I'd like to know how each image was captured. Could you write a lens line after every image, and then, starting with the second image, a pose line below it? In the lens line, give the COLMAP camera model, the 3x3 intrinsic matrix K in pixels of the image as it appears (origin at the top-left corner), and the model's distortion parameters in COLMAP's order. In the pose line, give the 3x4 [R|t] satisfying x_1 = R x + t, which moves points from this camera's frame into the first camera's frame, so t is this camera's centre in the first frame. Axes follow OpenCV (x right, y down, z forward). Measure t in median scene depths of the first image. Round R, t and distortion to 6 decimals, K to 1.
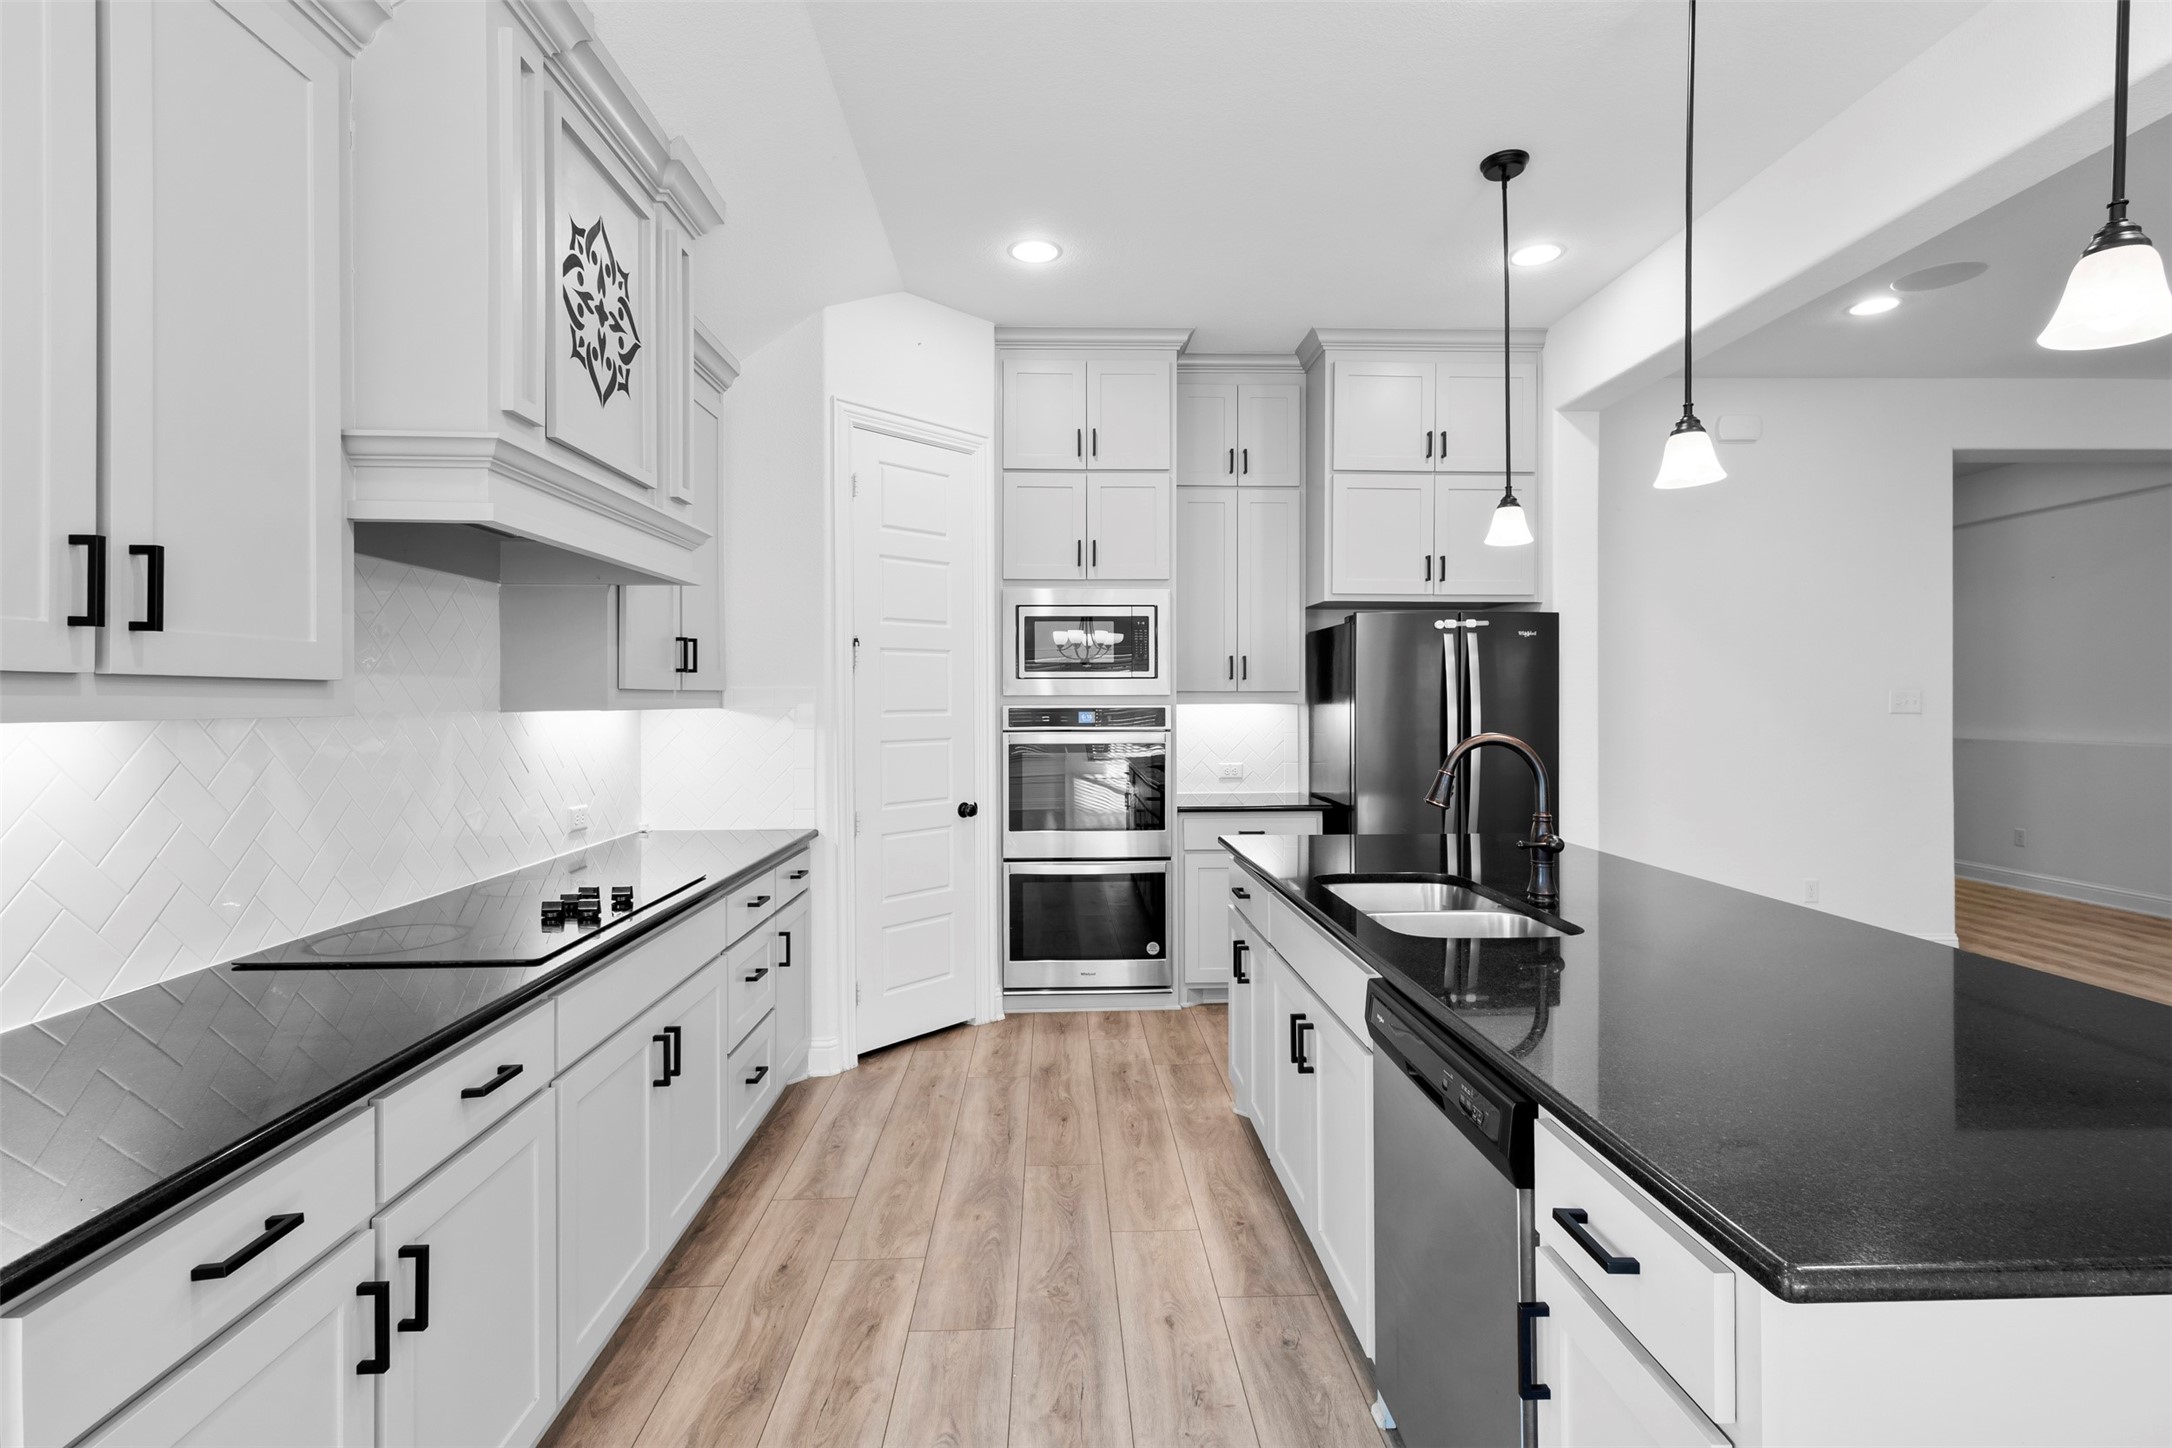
lens RADIAL K [[1017.6, 0, 1097.7], [0, 1017.6, 705.4], [0, 0, 1]] dist [0.014010, -0.001208]
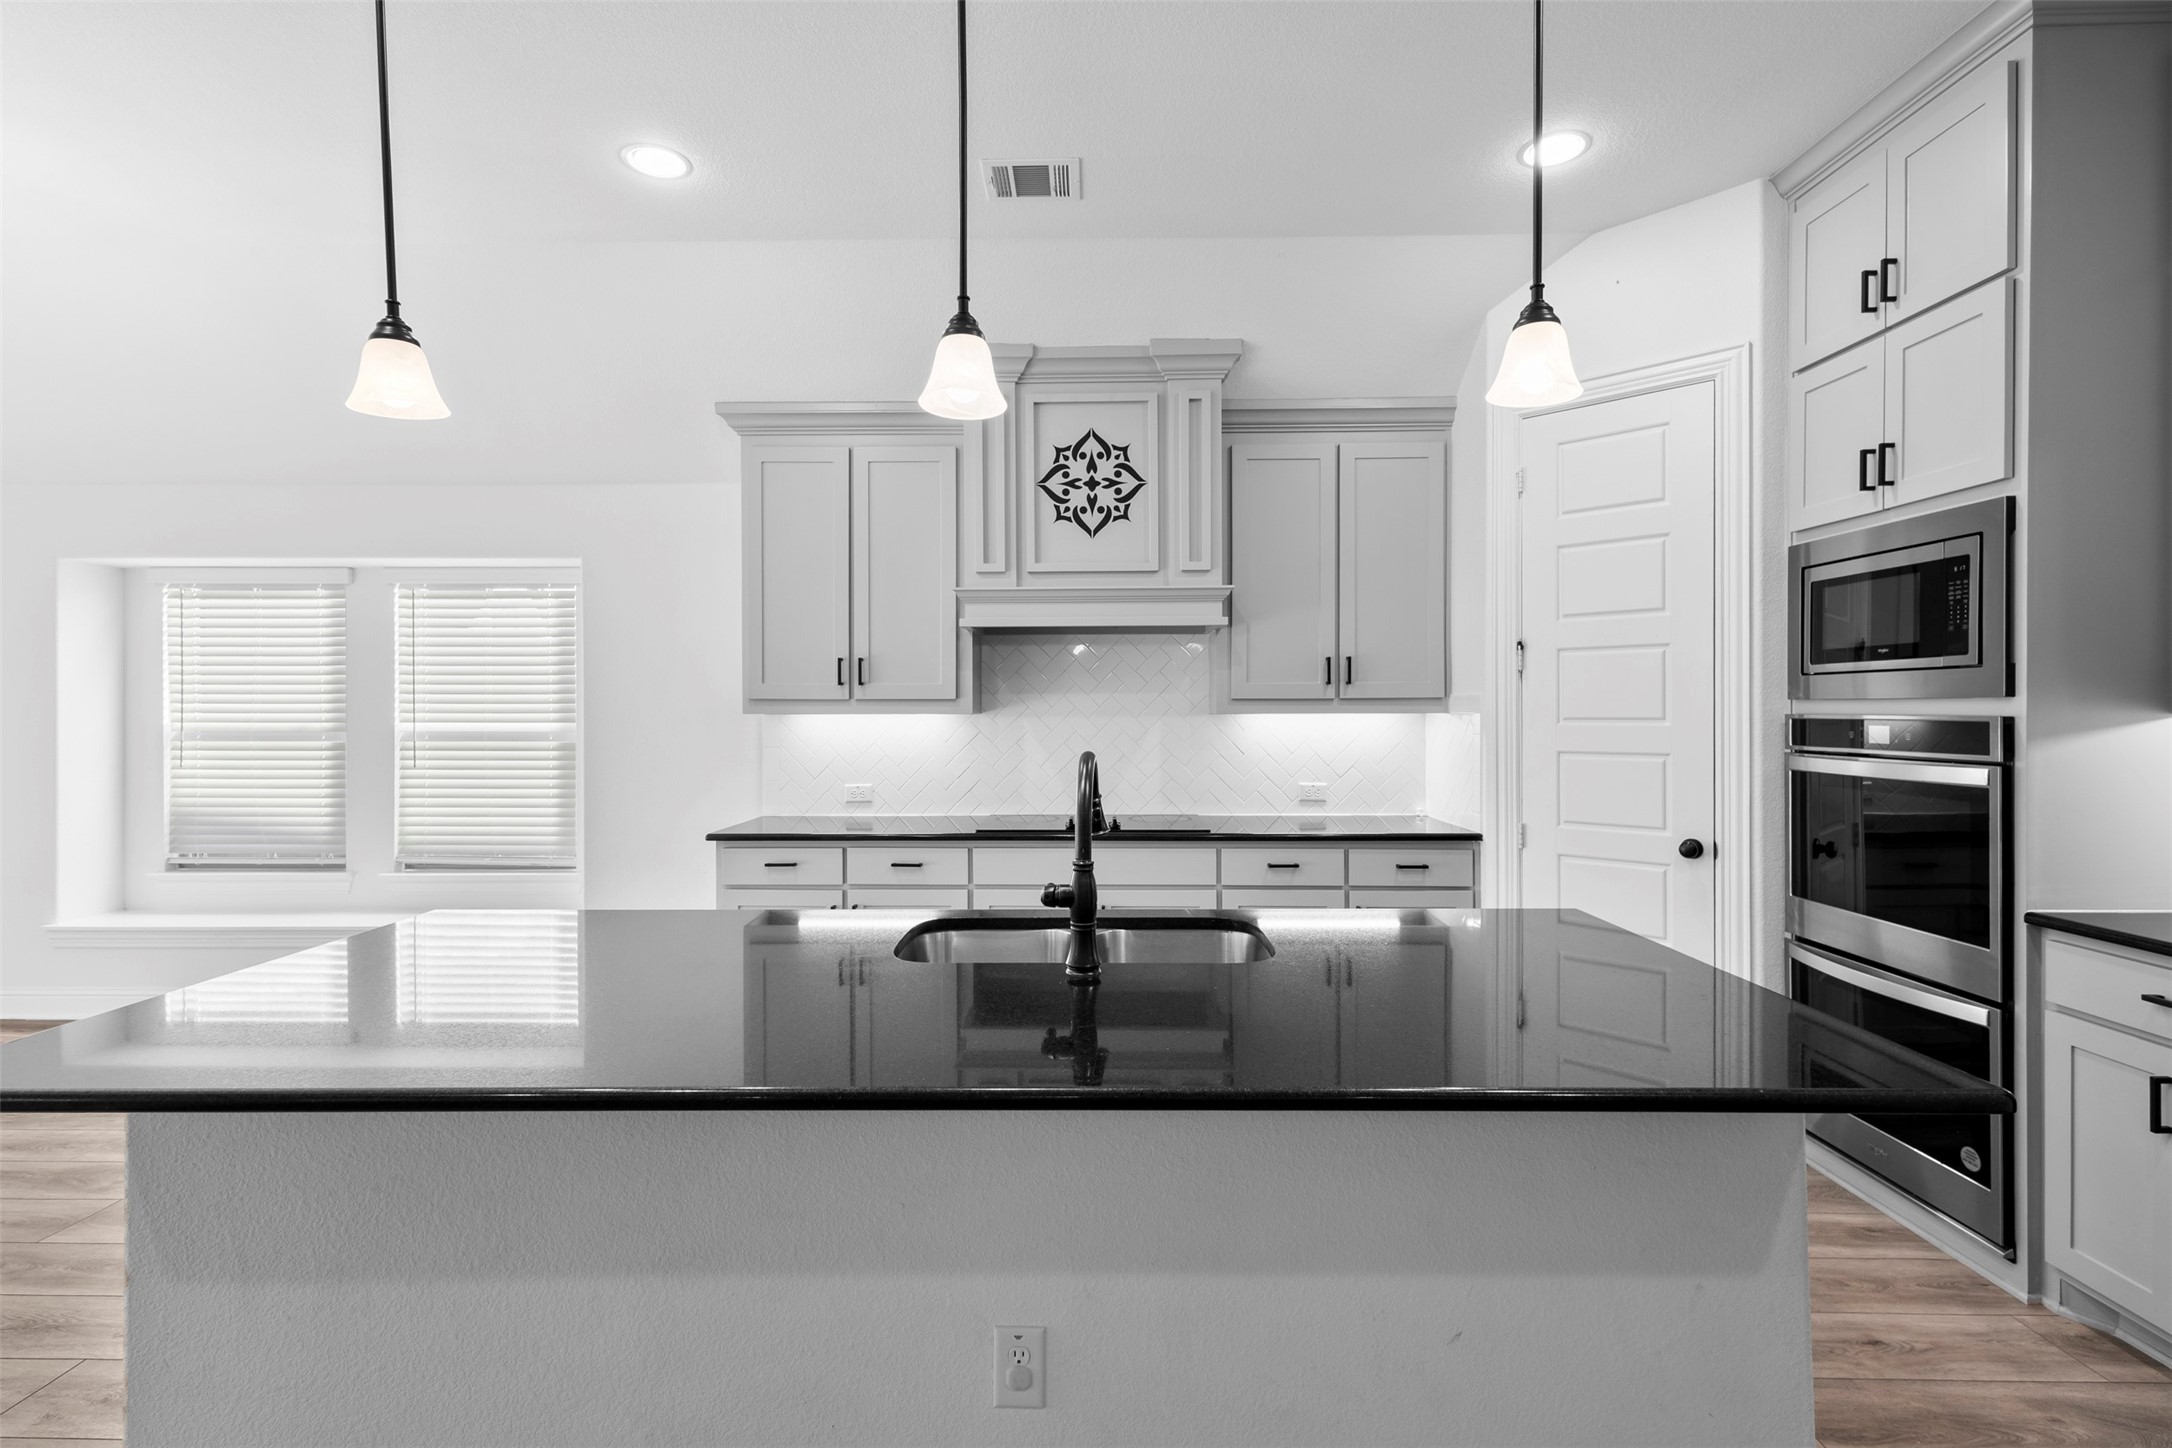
lens RADIAL K [[1017.6, 0, 1091.0], [0, 1017.6, 714.5], [0, 0, 1]] dist [0.014010, -0.001208]
pose [[-0.054395, 0.012778, -0.998438, 0.635364], [-0.001094, 0.999917, 0.012857, -0.007791], [0.998519, 0.001792, -0.054377, 0.560186]]
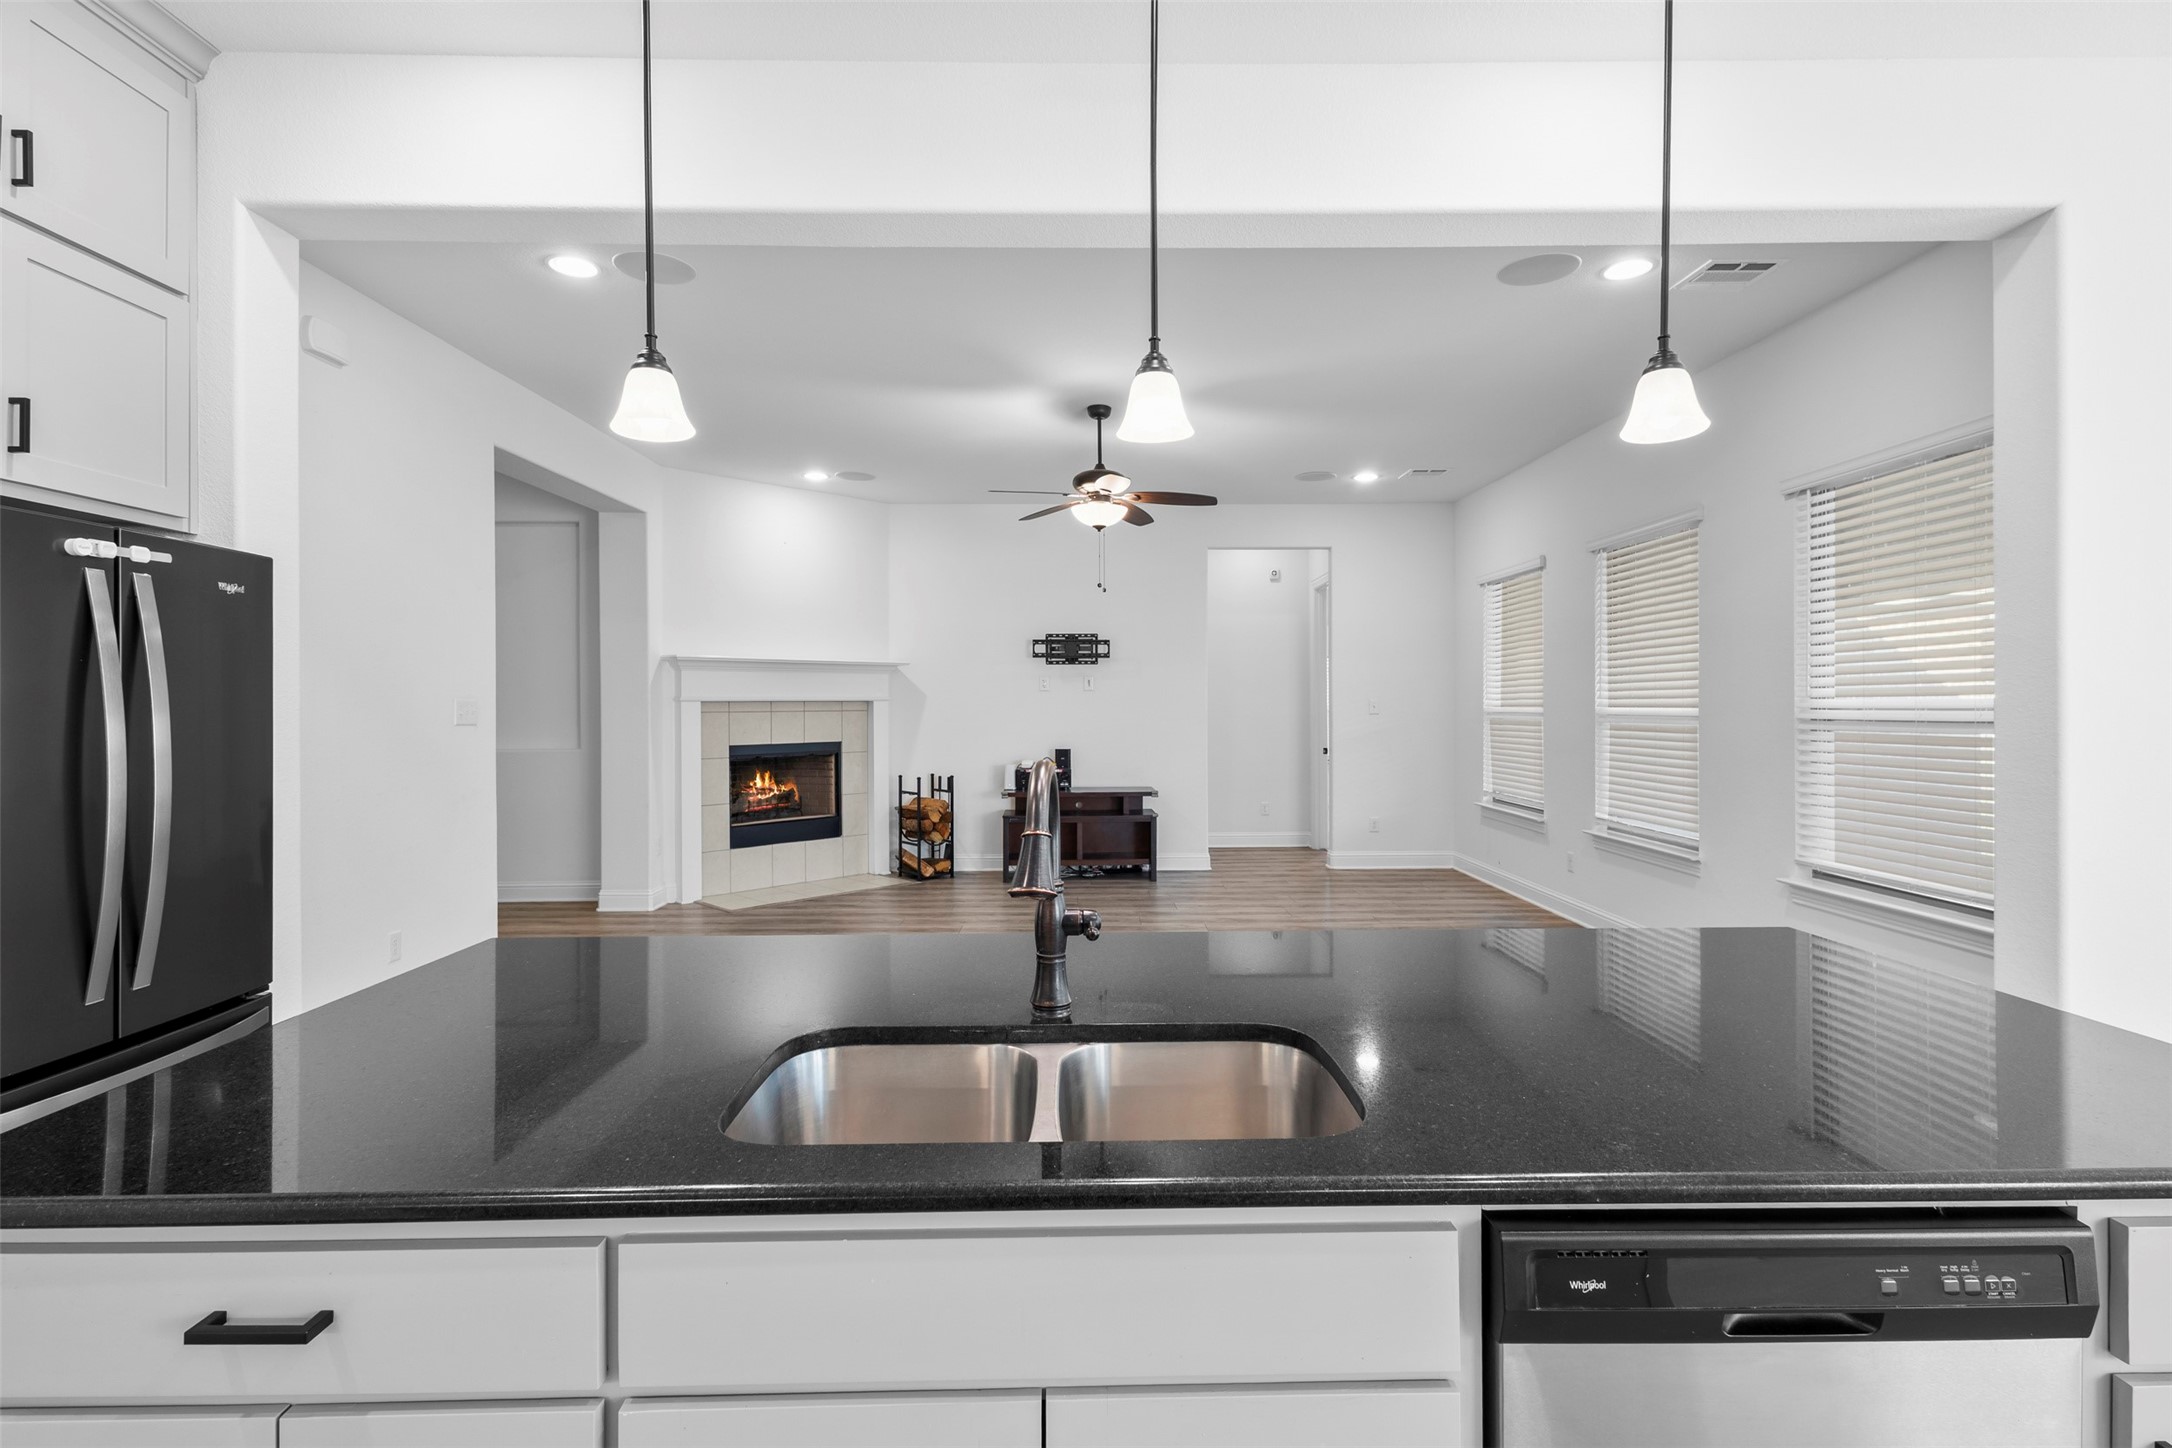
lens RADIAL K [[1017.6, 0, 1068.5], [0, 1017.6, 680.1], [0, 0, 1]] dist [0.014010, -0.001208]
pose [[0.042747, 0.028162, 0.998689, -0.098613], [0.007636, 0.999564, -0.028513, -0.003399], [-0.999057, 0.008845, 0.042513, 0.523222]]
